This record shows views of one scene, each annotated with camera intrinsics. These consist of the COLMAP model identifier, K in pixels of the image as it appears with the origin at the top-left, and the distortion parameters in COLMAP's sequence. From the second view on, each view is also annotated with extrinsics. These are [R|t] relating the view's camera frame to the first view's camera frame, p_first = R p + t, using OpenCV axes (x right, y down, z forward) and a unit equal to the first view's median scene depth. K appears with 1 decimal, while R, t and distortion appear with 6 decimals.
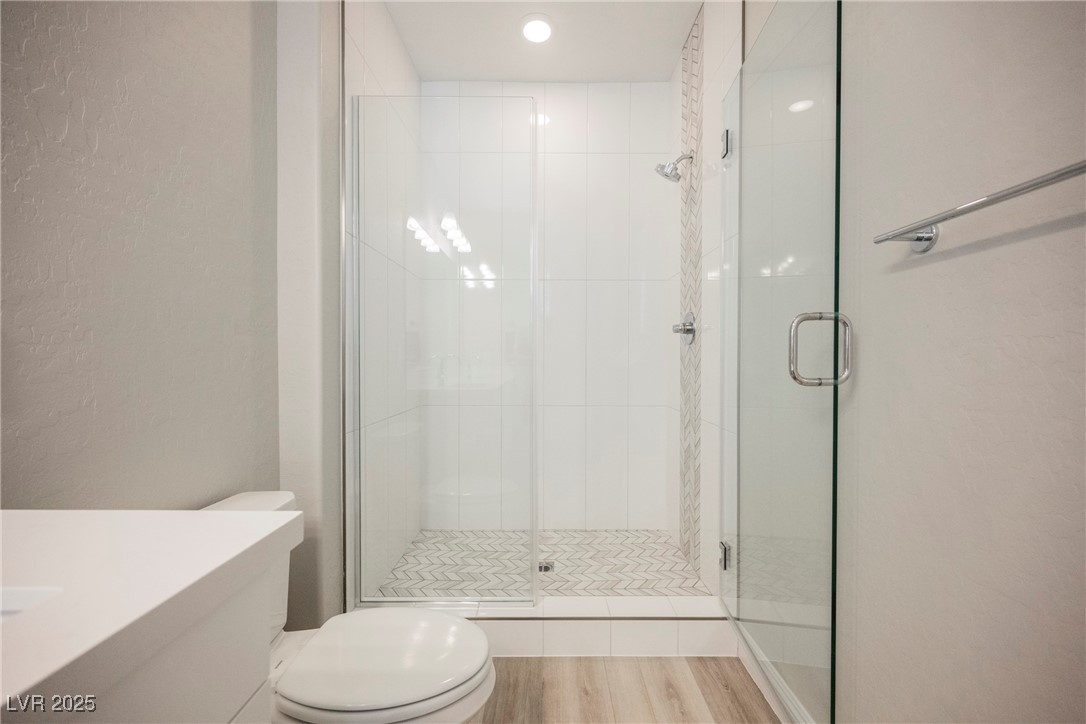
lens RADIAL K [[428.1, 0, 544.4], [0, 428.1, 361.5], [0, 0, 1]] dist [-0.000827, 0.000100]
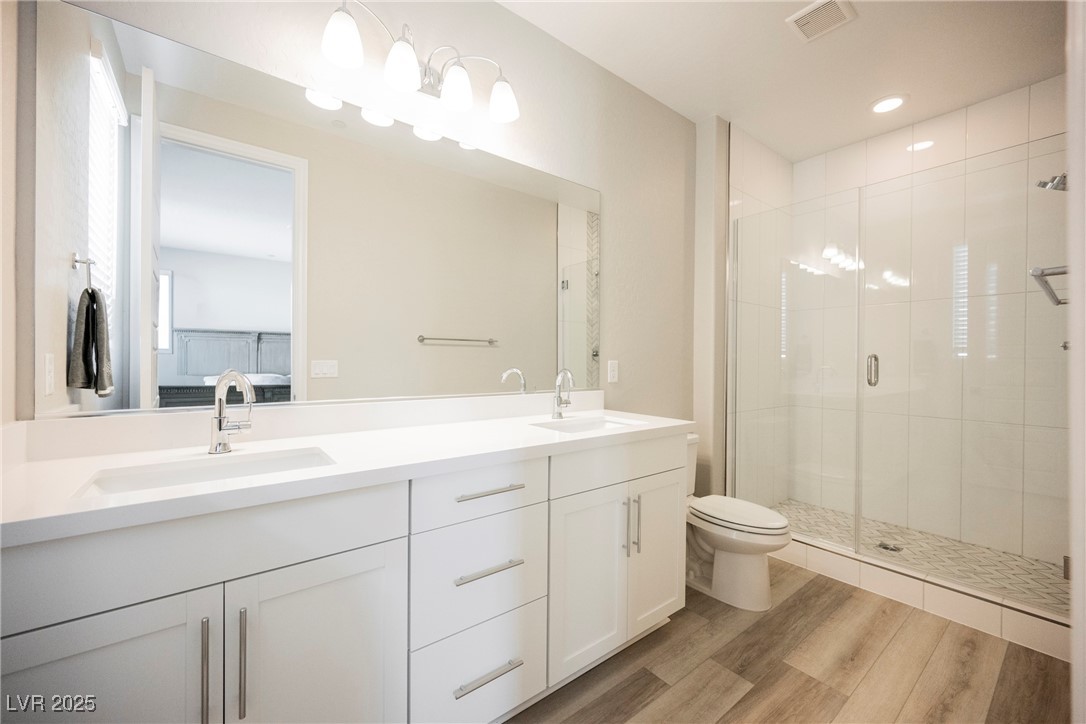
lens RADIAL K [[428.1, 0, 542.6], [0, 428.1, 361.2], [0, 0, 1]] dist [-0.000827, 0.000100]
pose [[0.616482, 0.007595, -0.787332, 0.310871], [-0.013433, 0.999909, -0.000873, -0.026931], [0.787254, 0.011115, 0.616528, -0.471512]]
